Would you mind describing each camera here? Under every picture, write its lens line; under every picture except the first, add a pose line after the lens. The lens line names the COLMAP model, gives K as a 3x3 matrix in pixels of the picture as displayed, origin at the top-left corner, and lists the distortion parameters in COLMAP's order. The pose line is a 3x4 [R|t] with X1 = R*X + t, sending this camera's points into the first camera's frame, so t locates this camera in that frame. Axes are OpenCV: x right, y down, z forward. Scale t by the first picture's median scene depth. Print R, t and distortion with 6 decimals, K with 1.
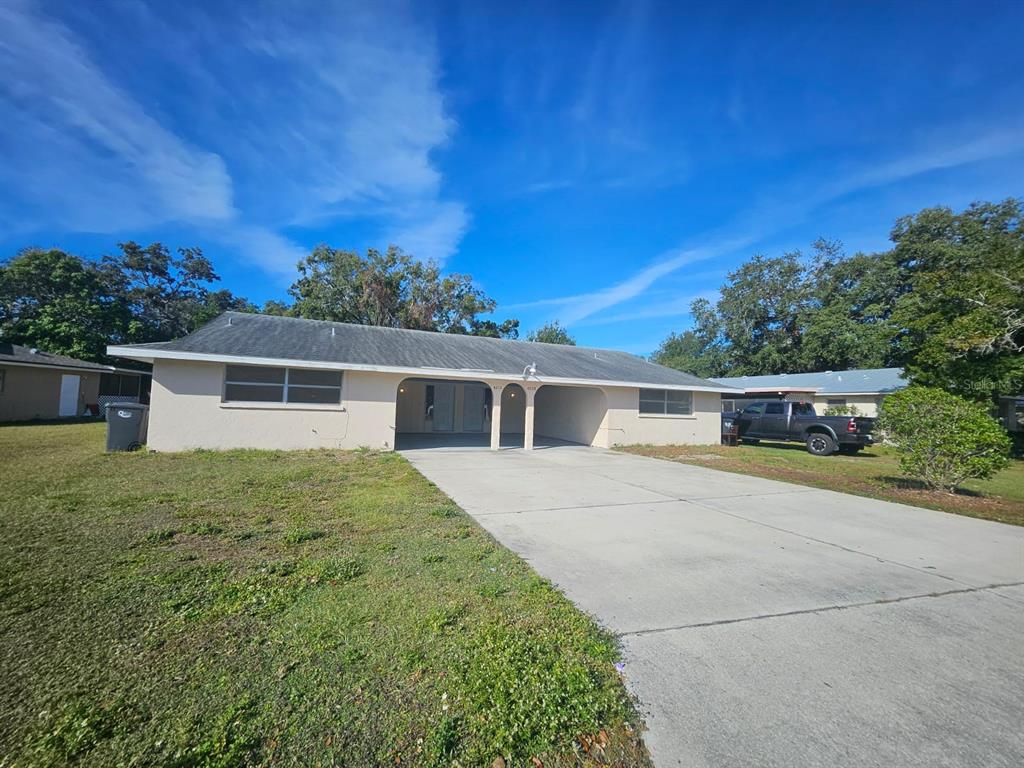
lens RADIAL K [[414.8, 0, 512.0], [0, 414.8, 384.0], [0, 0, 1]] dist [0.021711, 0.000155]
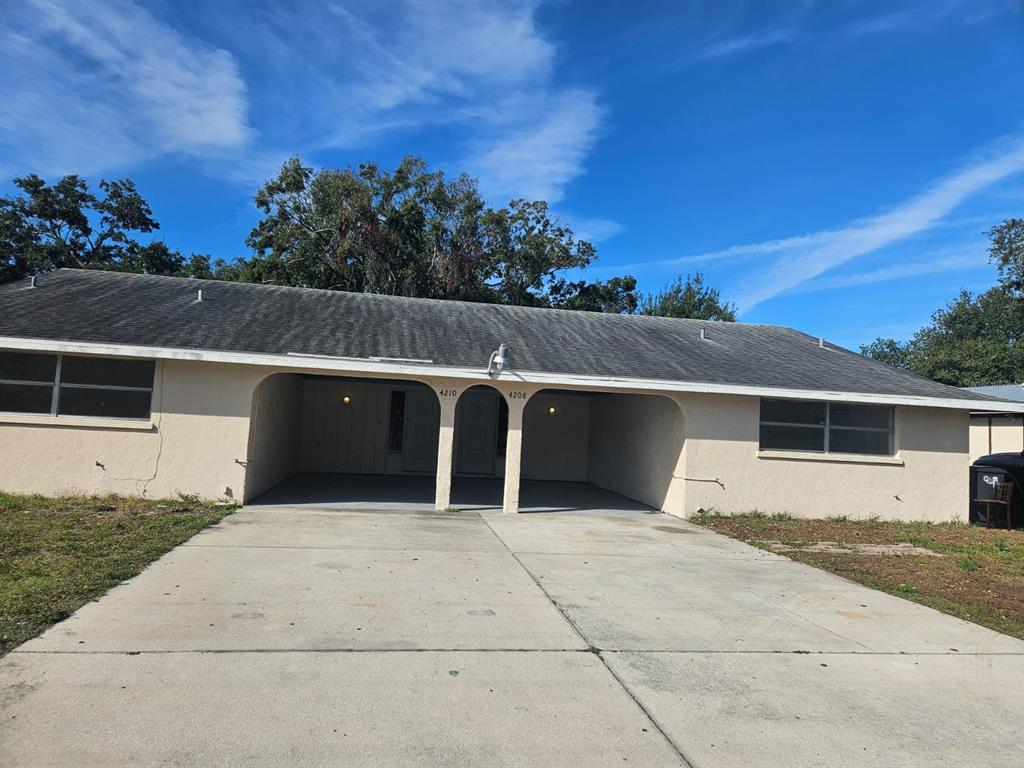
lens RADIAL K [[686.5, 0, 512.0], [0, 686.5, 384.0], [0, 0, 1]] dist [0.065056, -0.024772]
pose [[0.972164, 0.006833, -0.234200, 0.110134], [-0.009210, 0.999917, -0.009058, 0.001991], [0.234119, 0.010962, 0.972146, 0.073014]]
